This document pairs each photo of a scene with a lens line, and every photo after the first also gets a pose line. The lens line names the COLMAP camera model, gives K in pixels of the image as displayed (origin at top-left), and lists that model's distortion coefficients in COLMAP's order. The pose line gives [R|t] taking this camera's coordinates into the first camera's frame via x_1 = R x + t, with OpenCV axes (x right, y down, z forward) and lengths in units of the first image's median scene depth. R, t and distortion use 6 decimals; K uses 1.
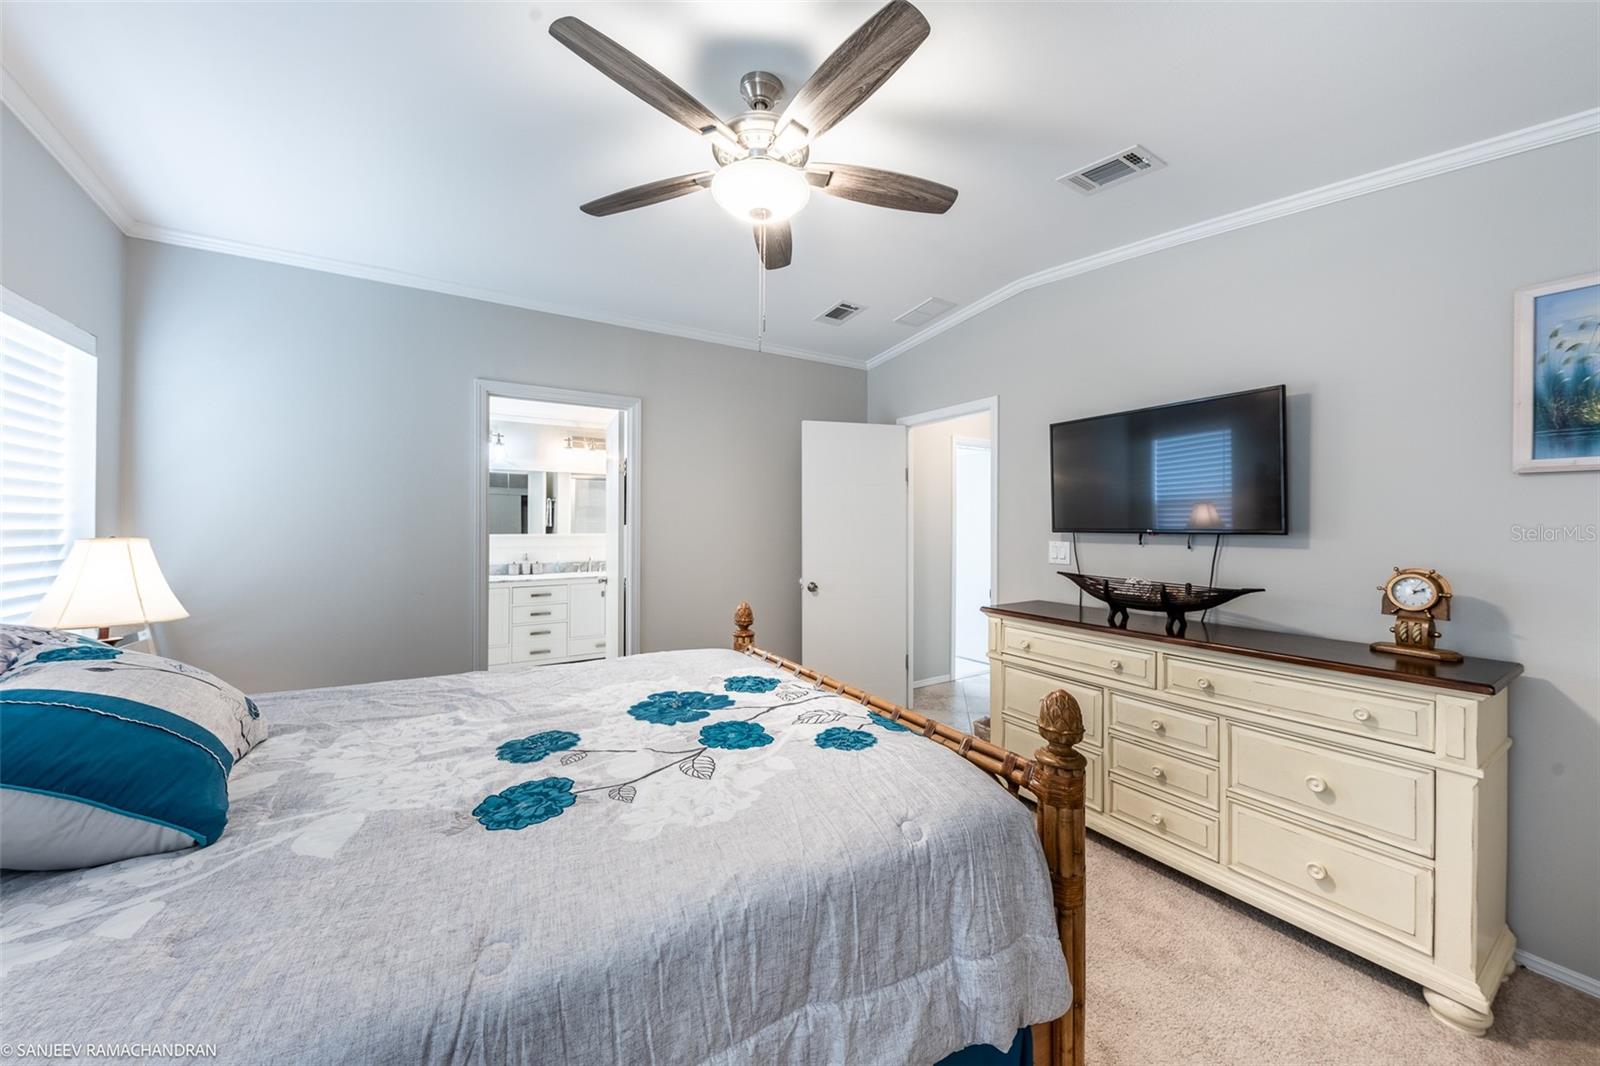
lens RADIAL K [[575.7, 0, 761.0], [0, 575.7, 518.7], [0, 0, 1]] dist [0.000112, -0.000028]
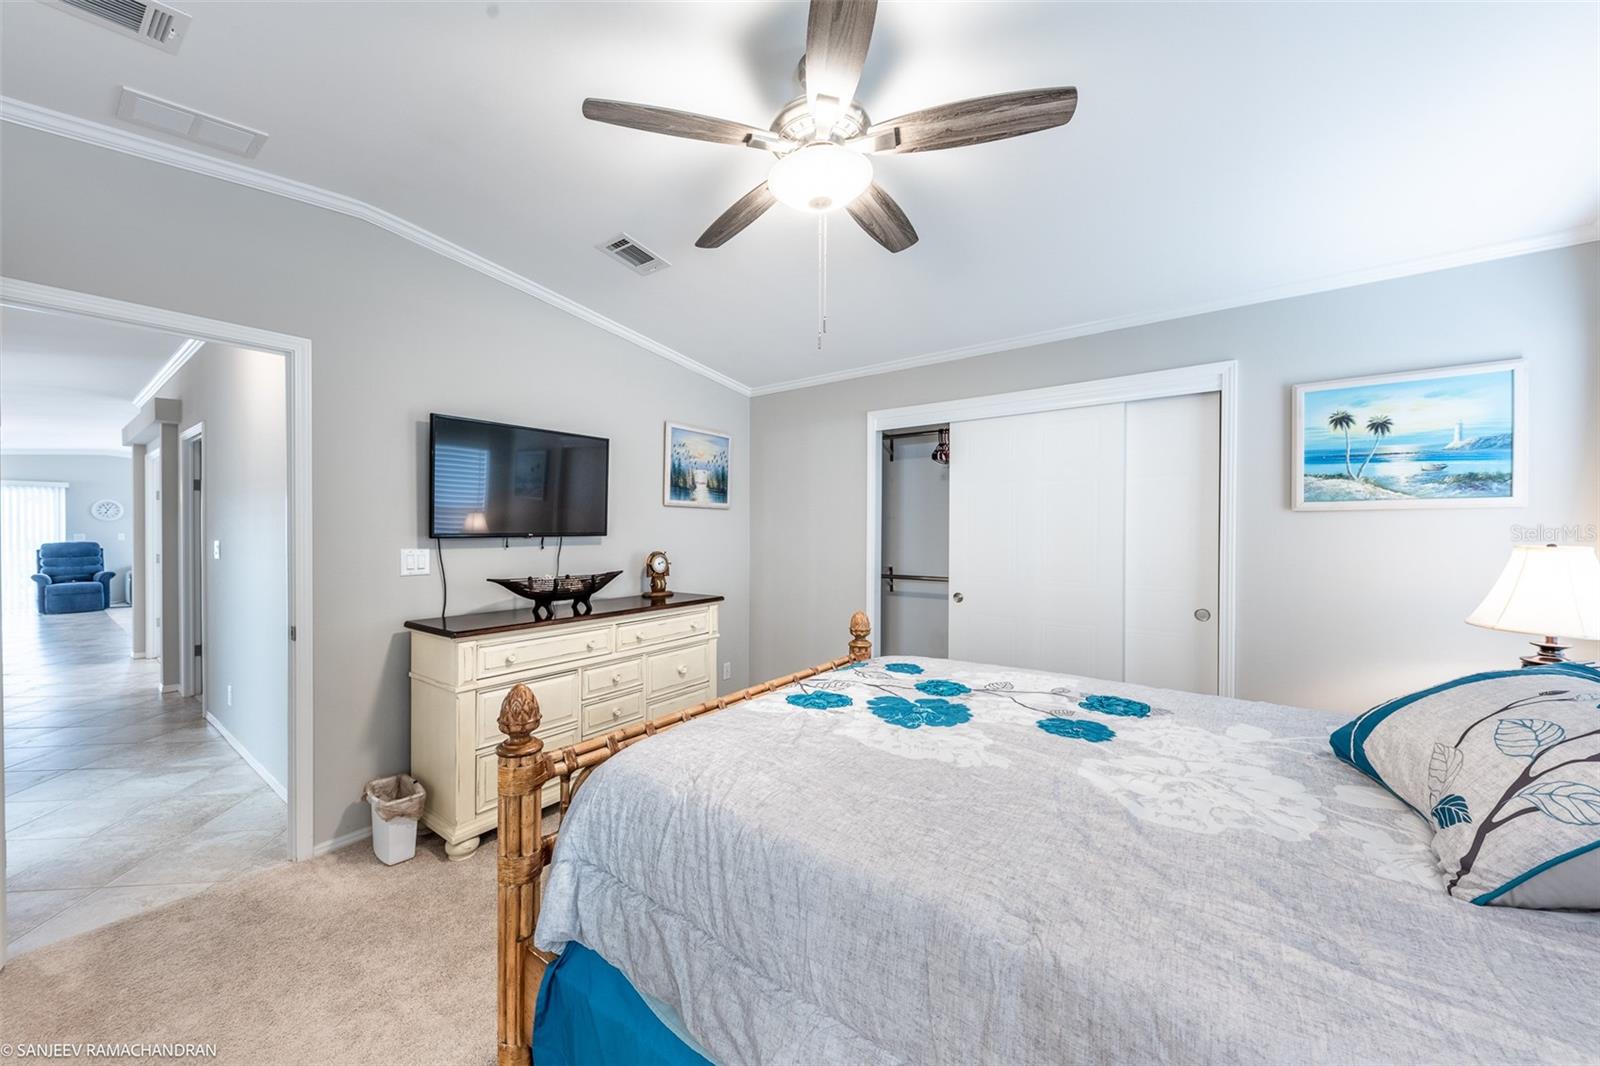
lens RADIAL K [[566.9, 0, 799.3], [0, 566.9, 535.8], [0, 0, 1]] dist [0.001344, 0.000080]
pose [[-0.417745, -0.013621, 0.908462, -0.887739], [-0.008796, 0.999901, 0.010947, 0.008913], [-0.908522, -0.003418, -0.417823, 1.493703]]
